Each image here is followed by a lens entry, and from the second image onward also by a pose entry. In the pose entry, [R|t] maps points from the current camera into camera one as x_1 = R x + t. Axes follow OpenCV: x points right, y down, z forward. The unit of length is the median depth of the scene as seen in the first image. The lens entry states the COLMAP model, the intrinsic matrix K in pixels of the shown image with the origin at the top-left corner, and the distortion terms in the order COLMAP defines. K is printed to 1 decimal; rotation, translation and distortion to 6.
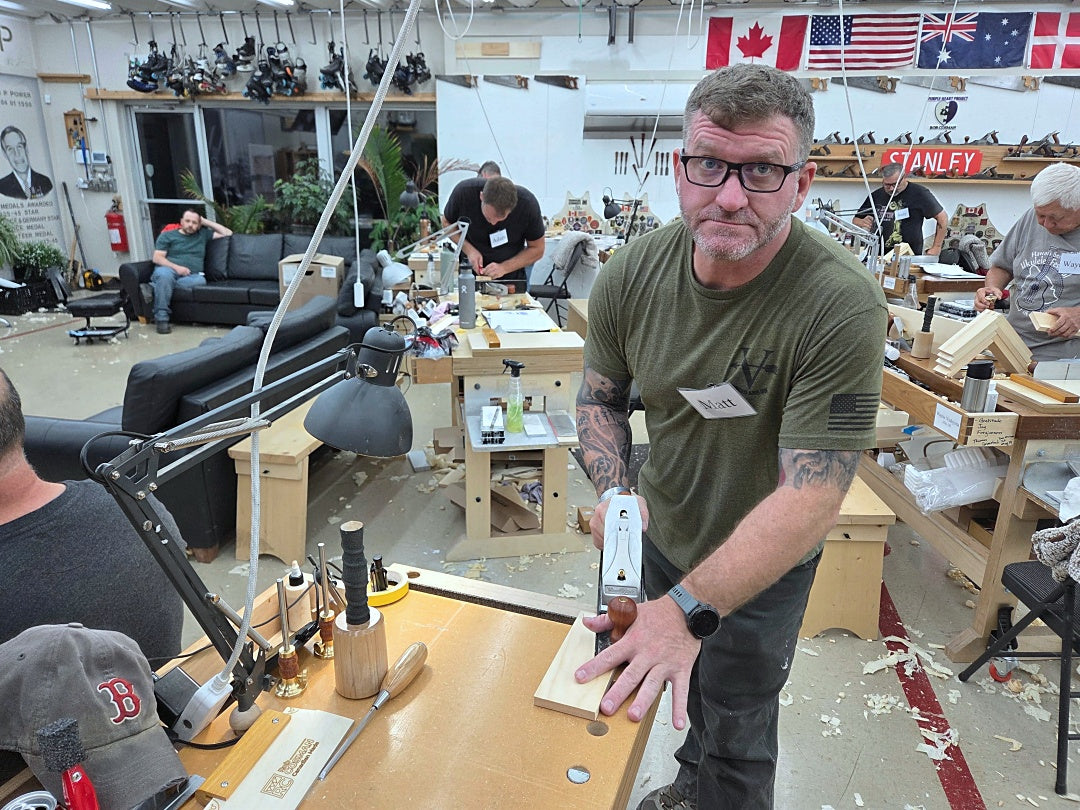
lens RADIAL K [[721.6, 0, 542.3], [0, 721.6, 402.2], [0, 0, 1]] dist [0.009200, -0.007753]
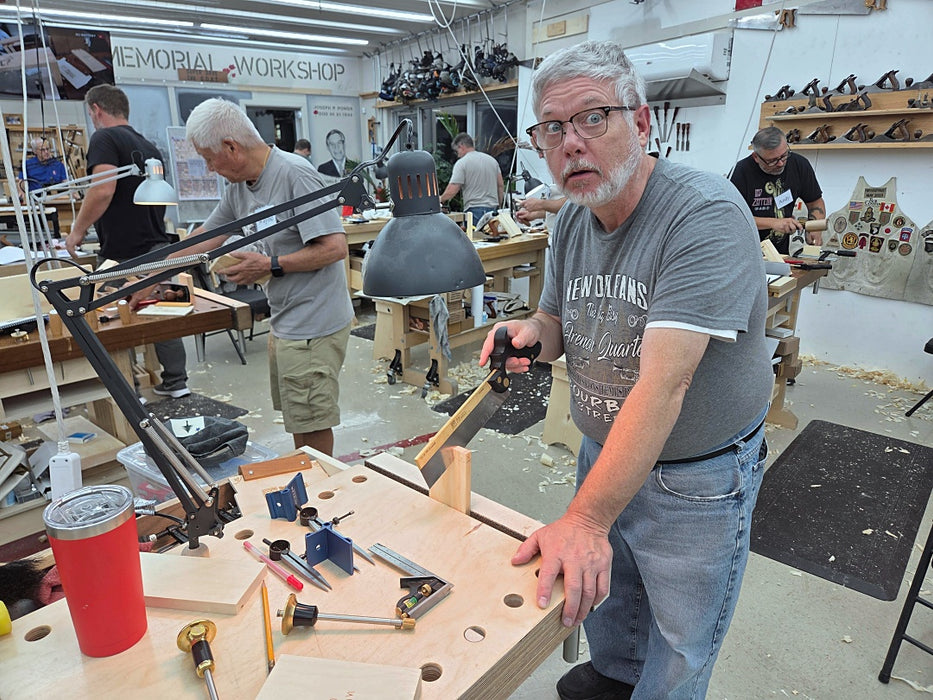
lens RADIAL K [[623.4, 0, 475.0], [0, 623.4, 354.0], [0, 0, 1]] dist [0.009200, -0.007753]
pose [[0.681927, 0.203998, -0.702396, 0.514471], [-0.211522, 0.974287, 0.077605, -0.084244], [0.700167, 0.095651, 0.707543, 0.320788]]
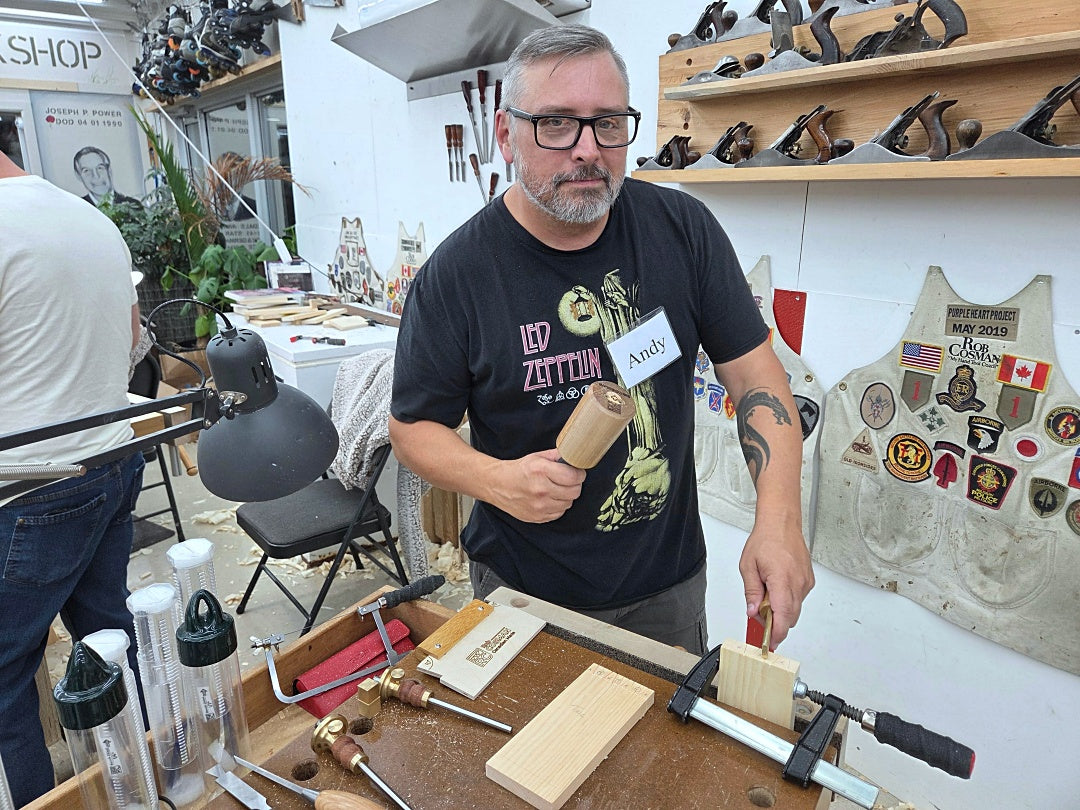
lens RADIAL K [[721.6, 0, 534.0], [0, 721.6, 405.5], [0, 0, 1]] dist [0.009200, -0.007753]
pose [[0.748019, 0.173712, -0.640541, 0.389520], [-0.182526, 0.981766, 0.053098, -0.208742], [0.638085, 0.077197, 0.766086, 0.683593]]
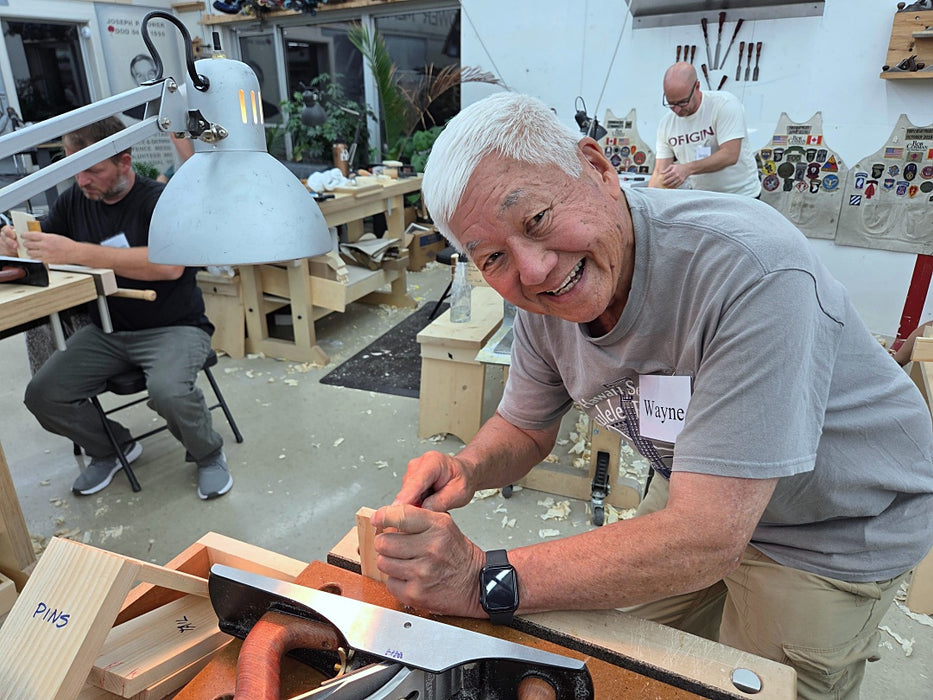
lens RADIAL K [[623.4, 0, 467.5], [0, 623.4, 350.4], [0, 0, 1]] dist [0.009200, -0.007753]
pose [[0.877041, 0.164111, -0.451516, 0.217994], [-0.133703, 0.986094, 0.098704, -0.097932], [0.461436, -0.026198, 0.886787, 0.375796]]
